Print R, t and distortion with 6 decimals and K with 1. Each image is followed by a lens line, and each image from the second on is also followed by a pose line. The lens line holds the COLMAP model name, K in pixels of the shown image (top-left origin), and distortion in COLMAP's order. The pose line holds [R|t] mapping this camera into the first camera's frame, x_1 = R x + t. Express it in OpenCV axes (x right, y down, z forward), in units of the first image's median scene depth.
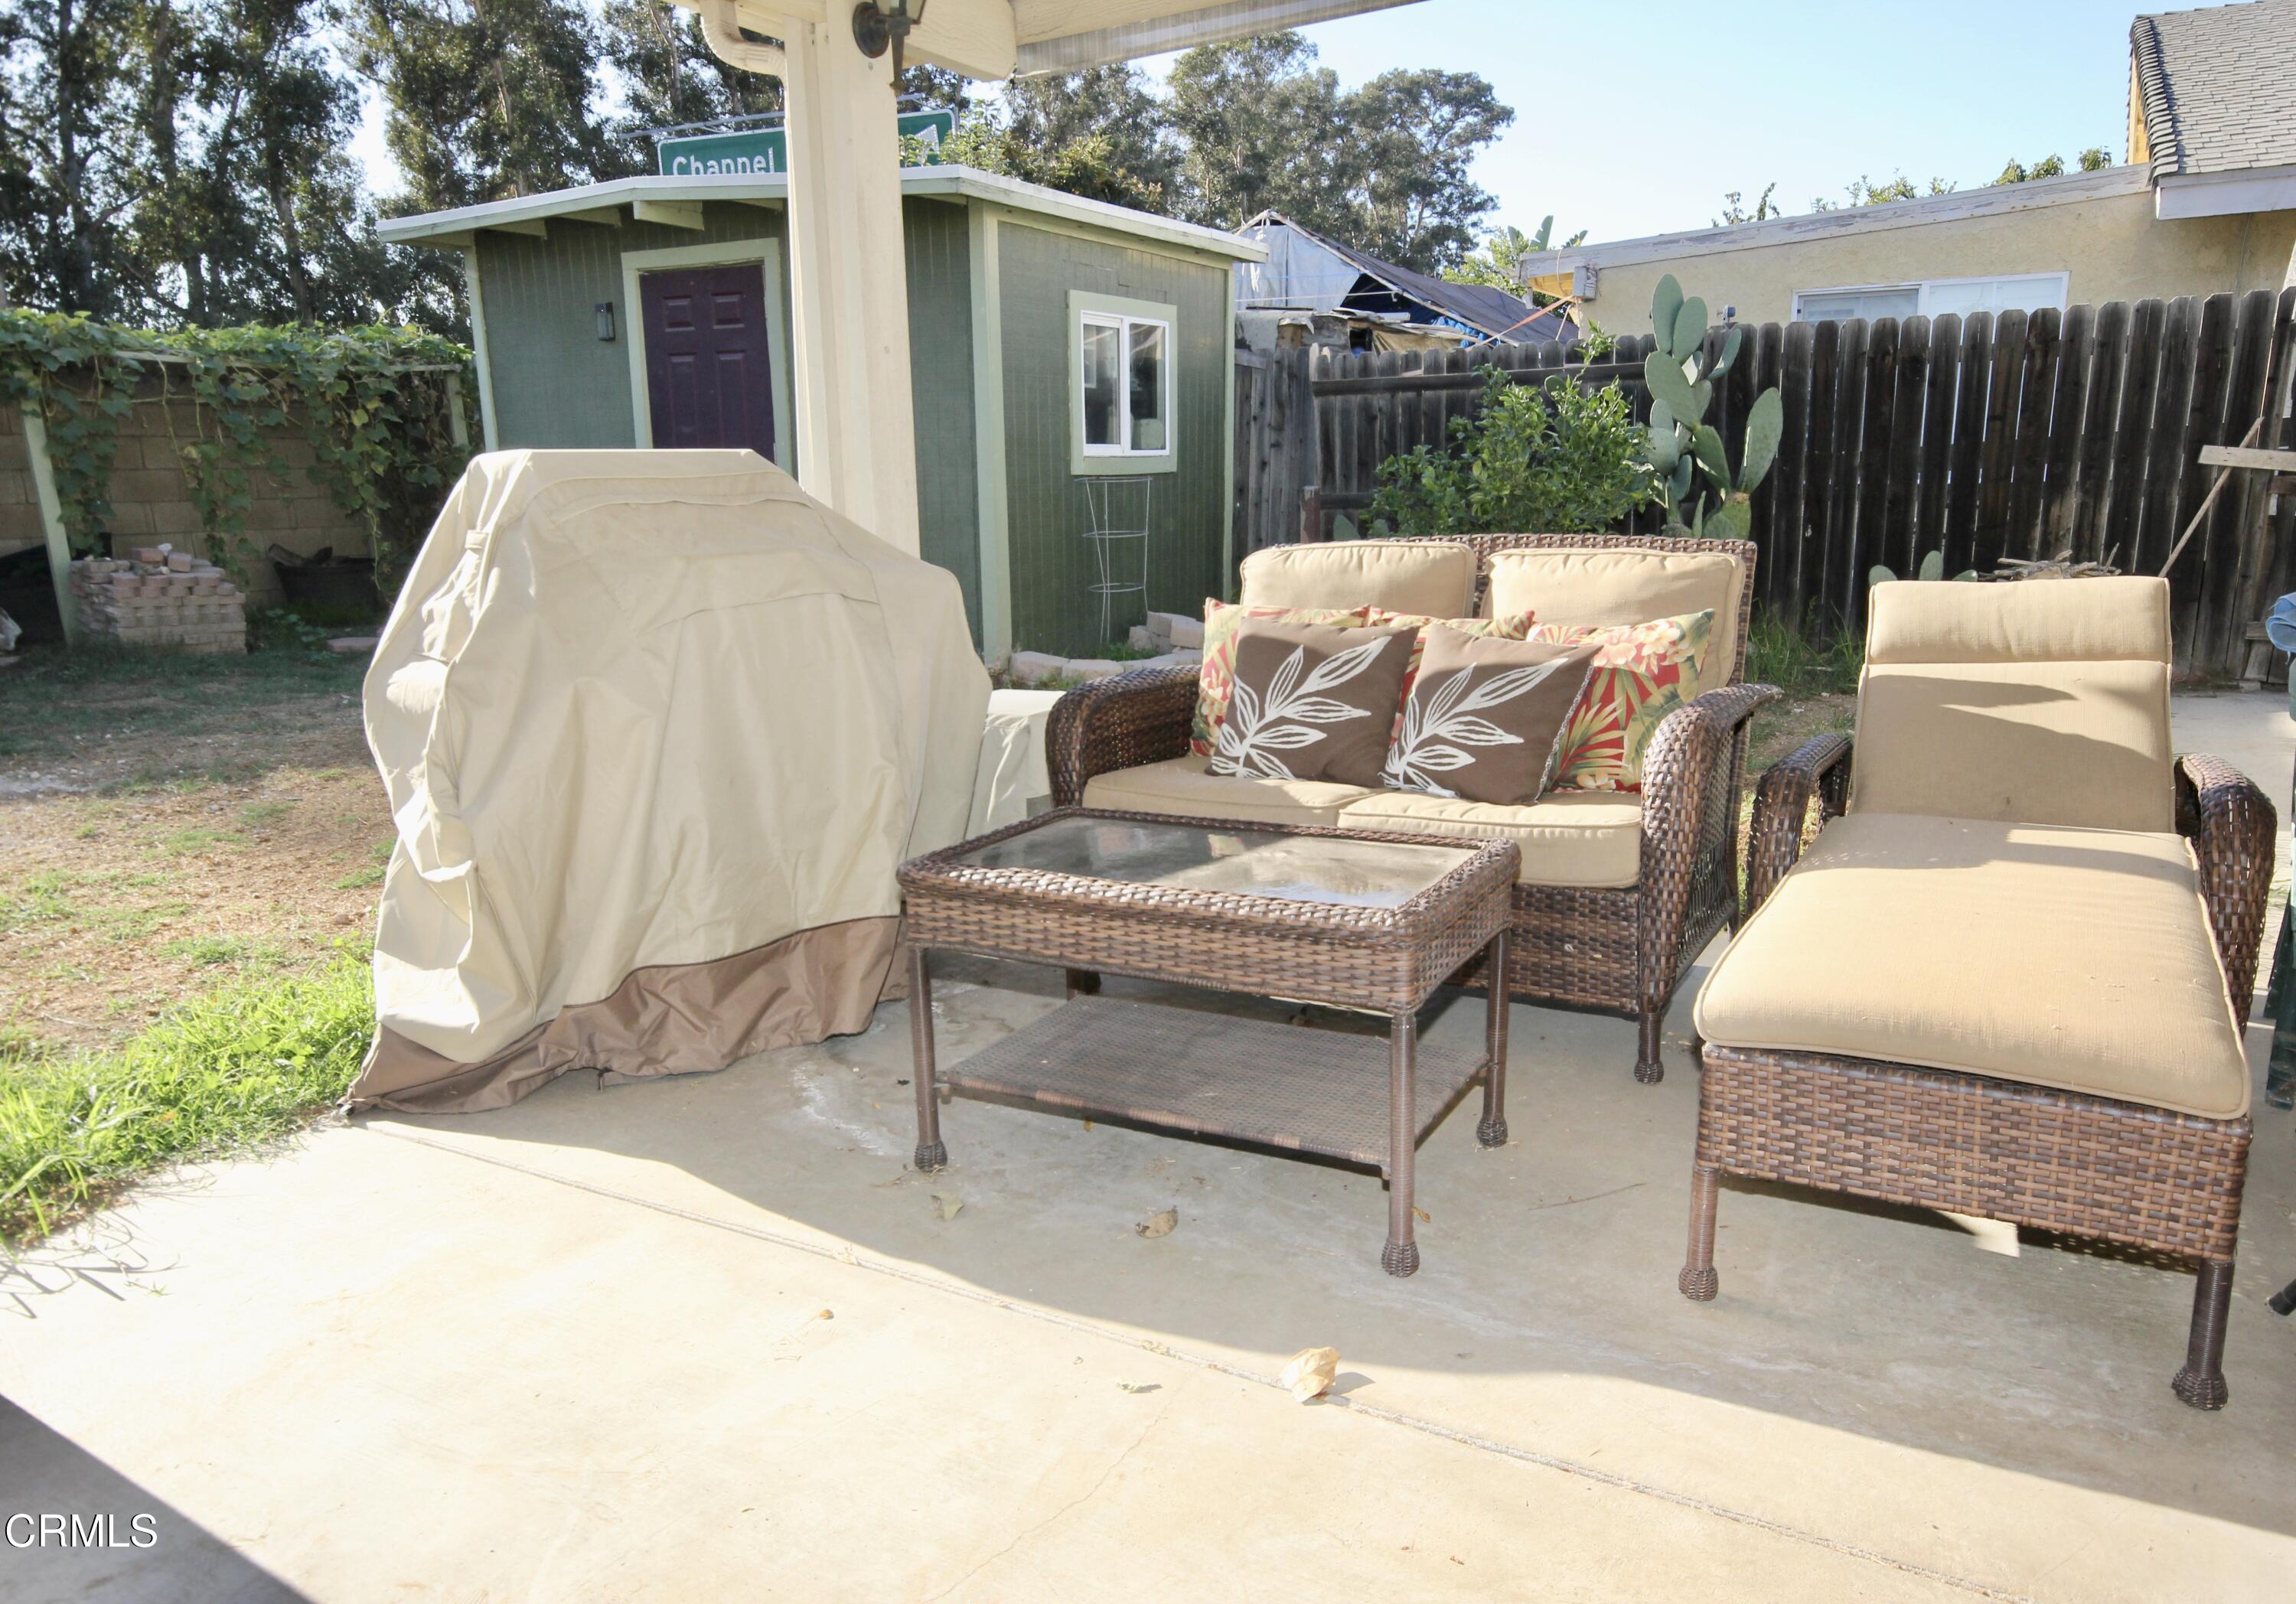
lens RADIAL K [[1566.1, 0, 1209.4], [0, 1566.1, 802.3], [0, 0, 1]] dist [0.000760, 0.038633]
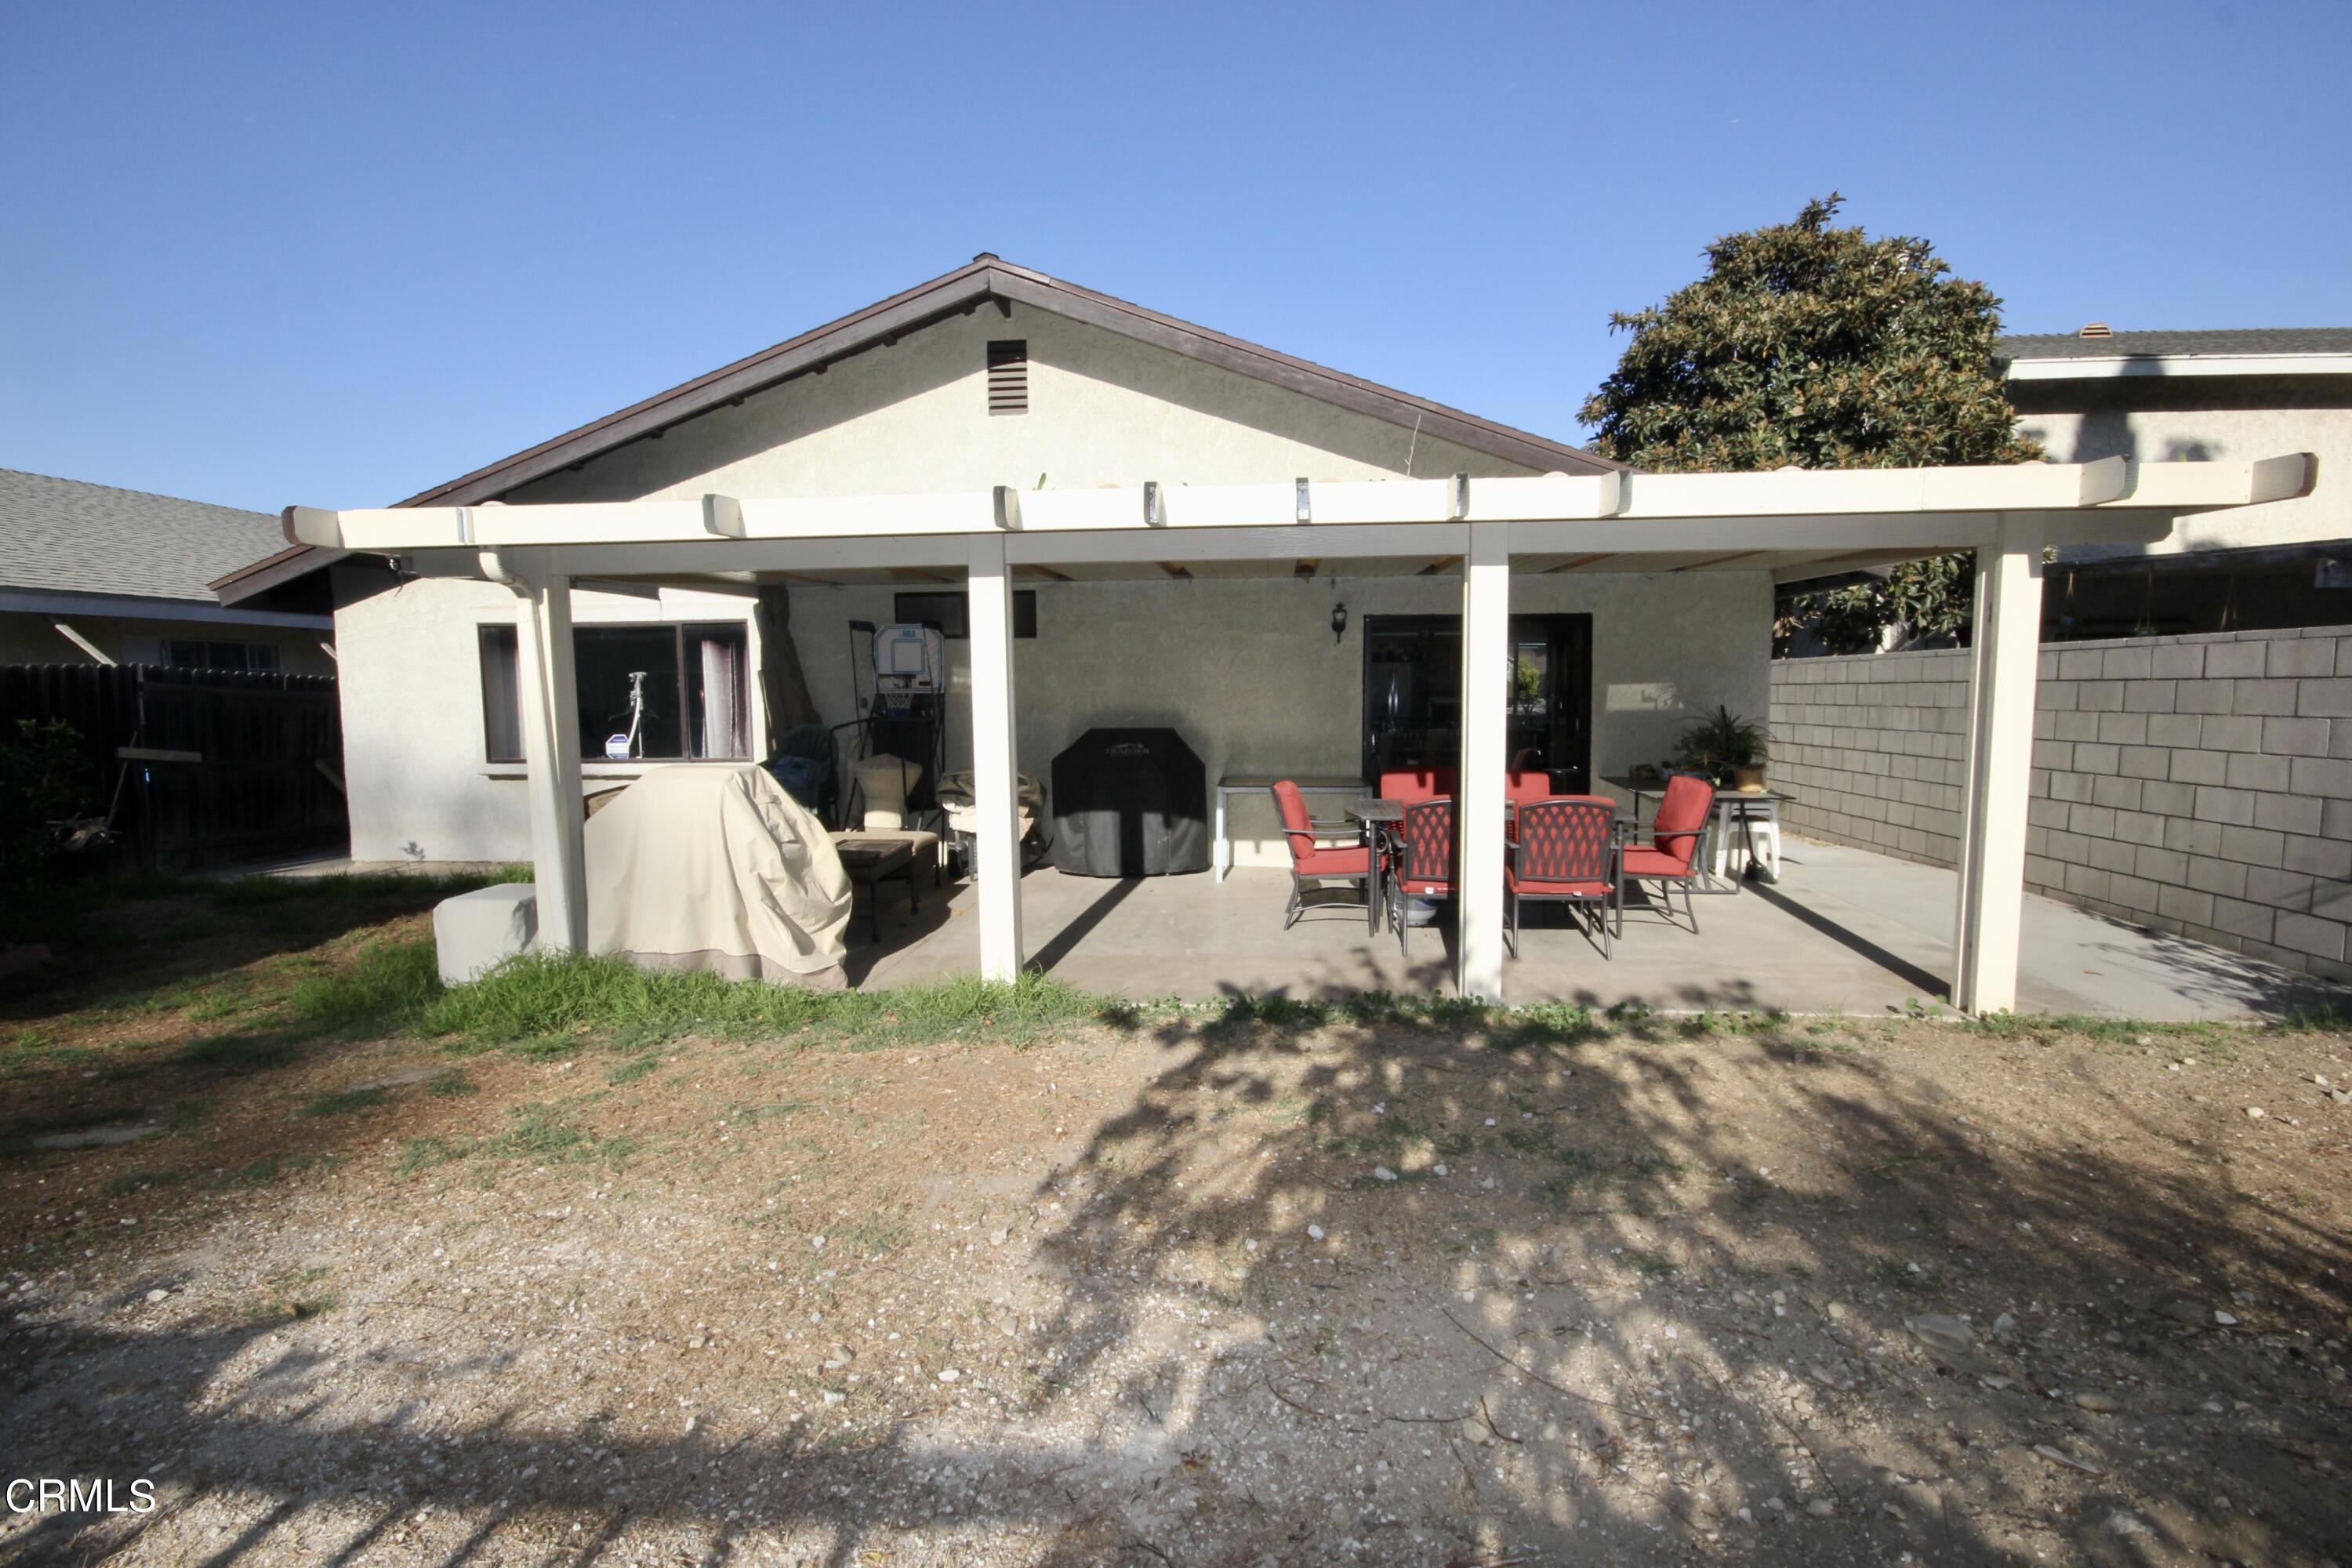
lens RADIAL K [[1133.9, 0, 1179.4], [0, 1133.9, 790.9], [0, 0, 1]] dist [-0.003319, -0.000902]
pose [[-0.415530, -0.066917, 0.907114, -0.900837], [0.207684, 0.963966, 0.166246, -0.130228], [-0.885552, 0.257473, -0.386659, 0.414476]]
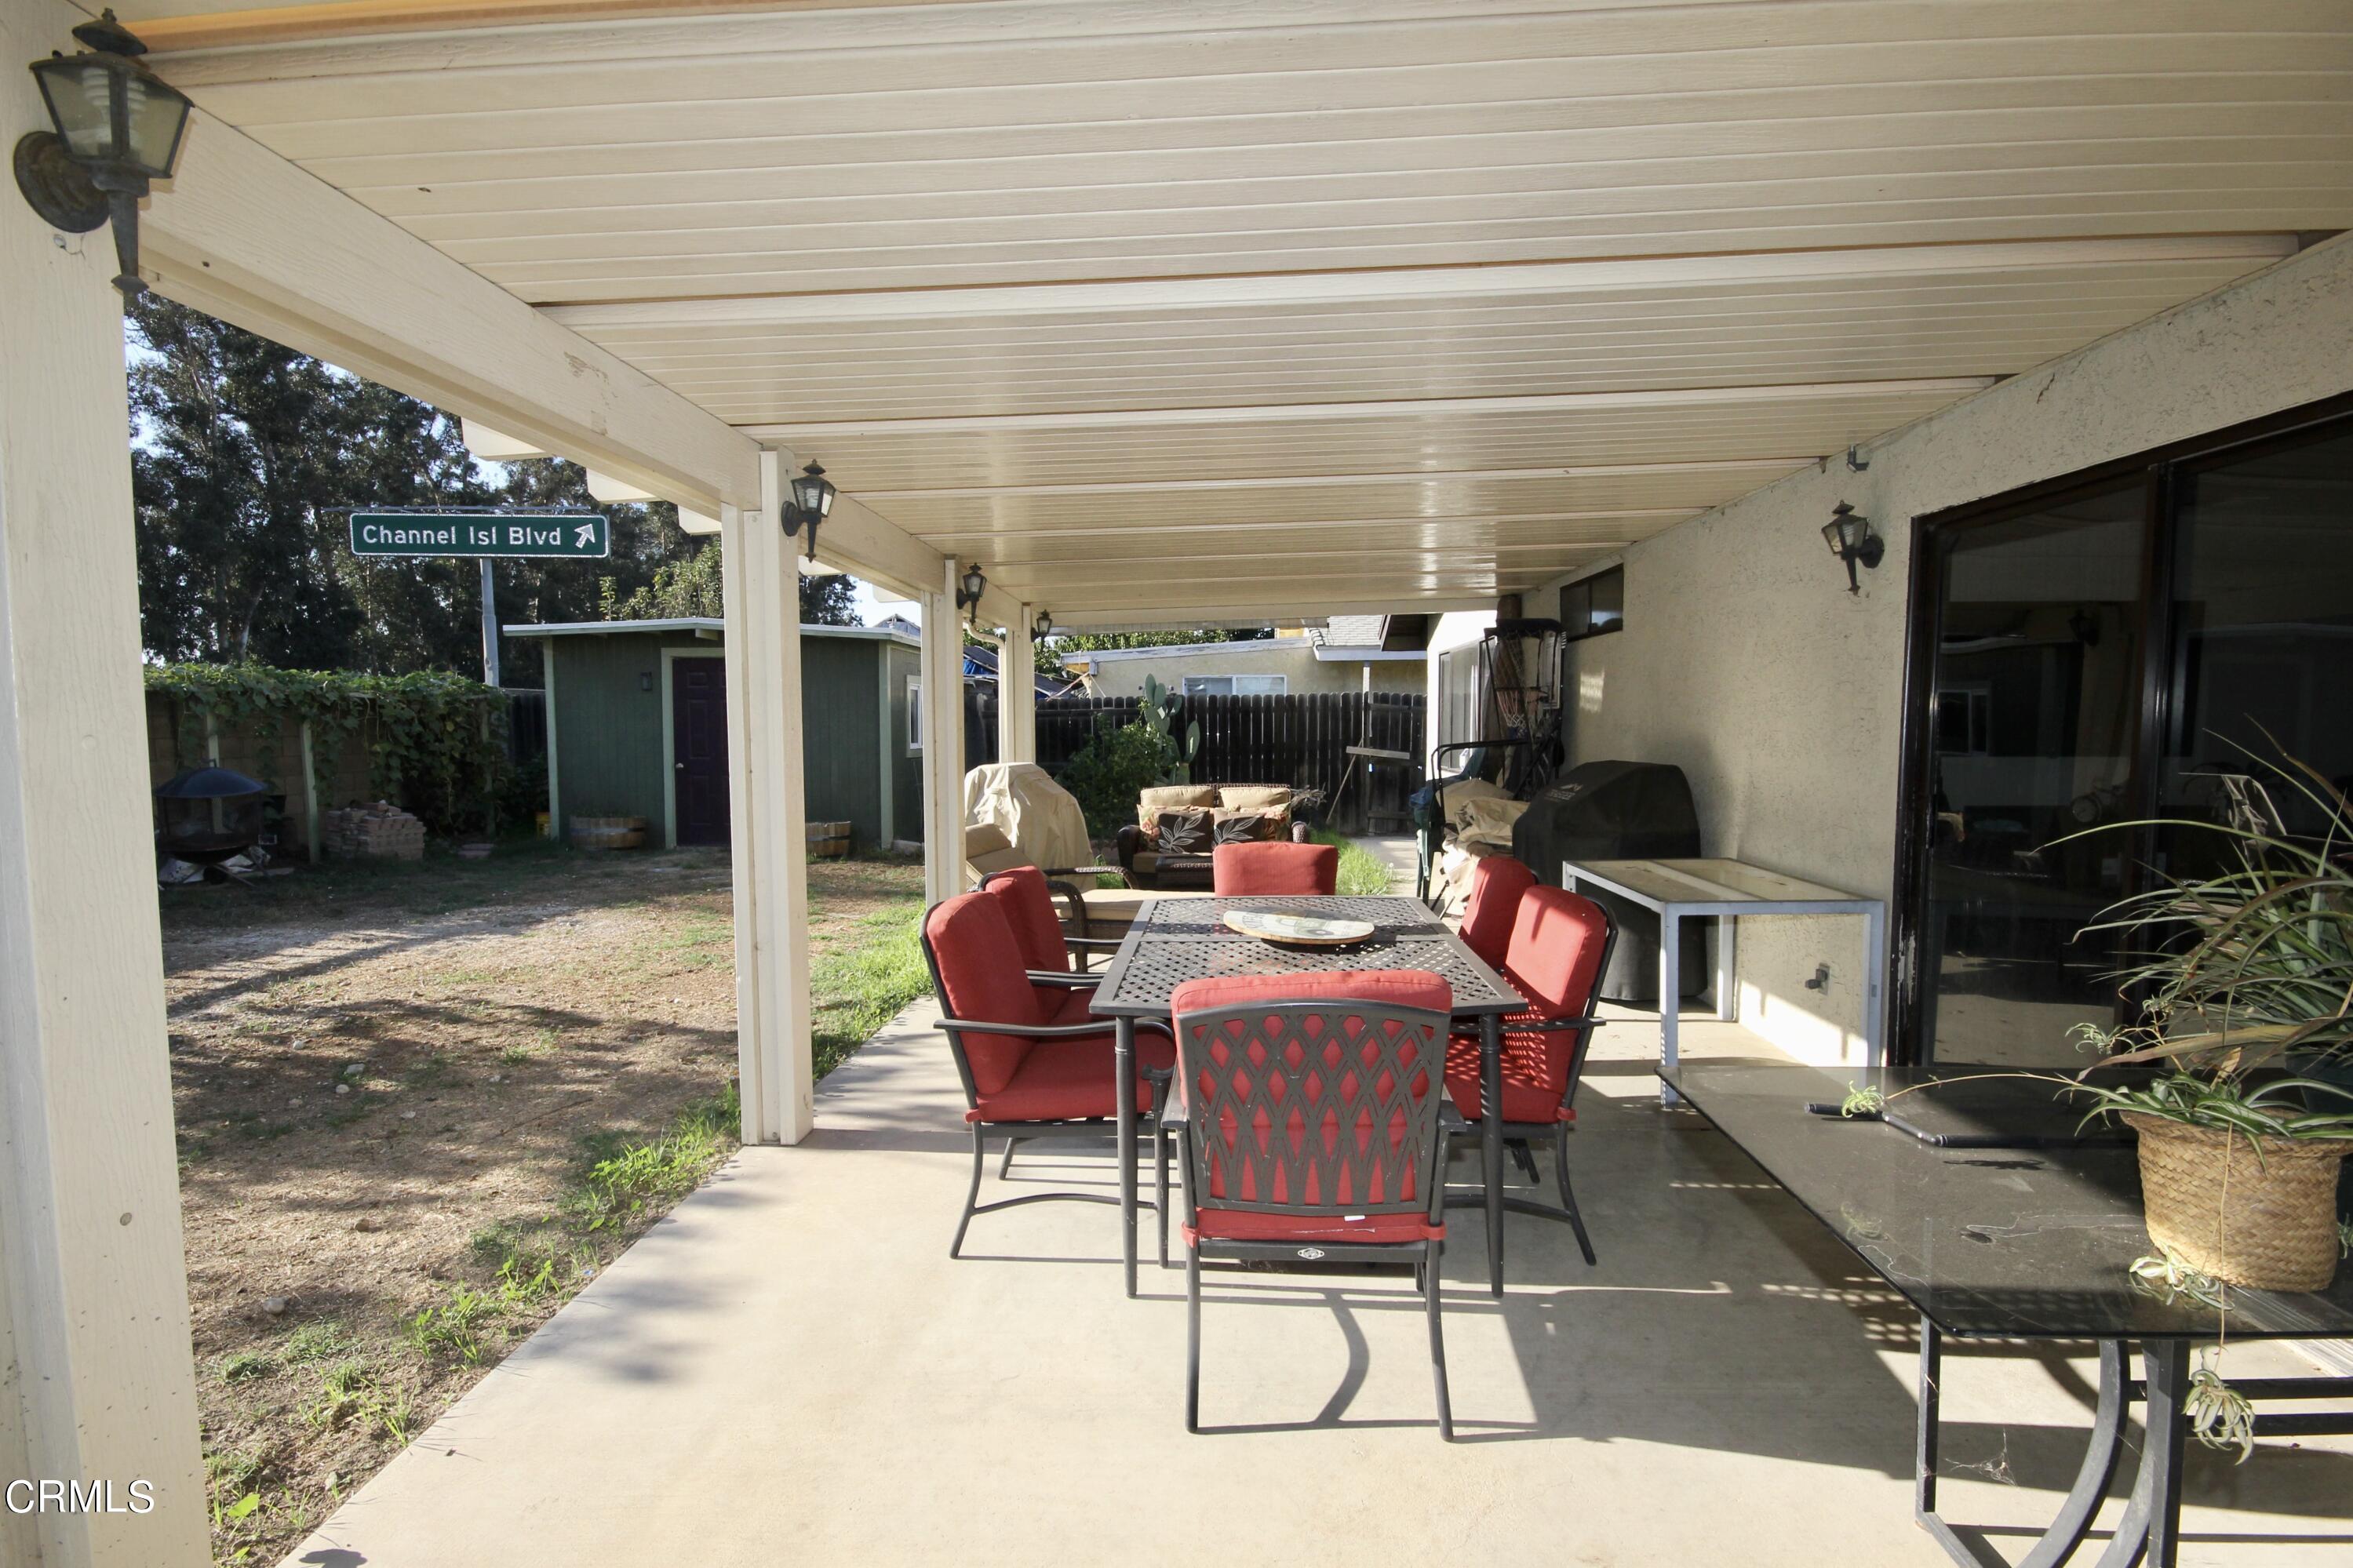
lens RADIAL K [[1108.2, 0, 1176.5], [0, 1108.2, 784.0], [0, 0, 1]] dist [-0.003268, -0.001139]
pose [[0.896691, -0.016333, 0.442356, -0.424035], [0.088481, 0.985765, -0.142960, 0.074189], [-0.433724, 0.167331, 0.885372, -0.485914]]
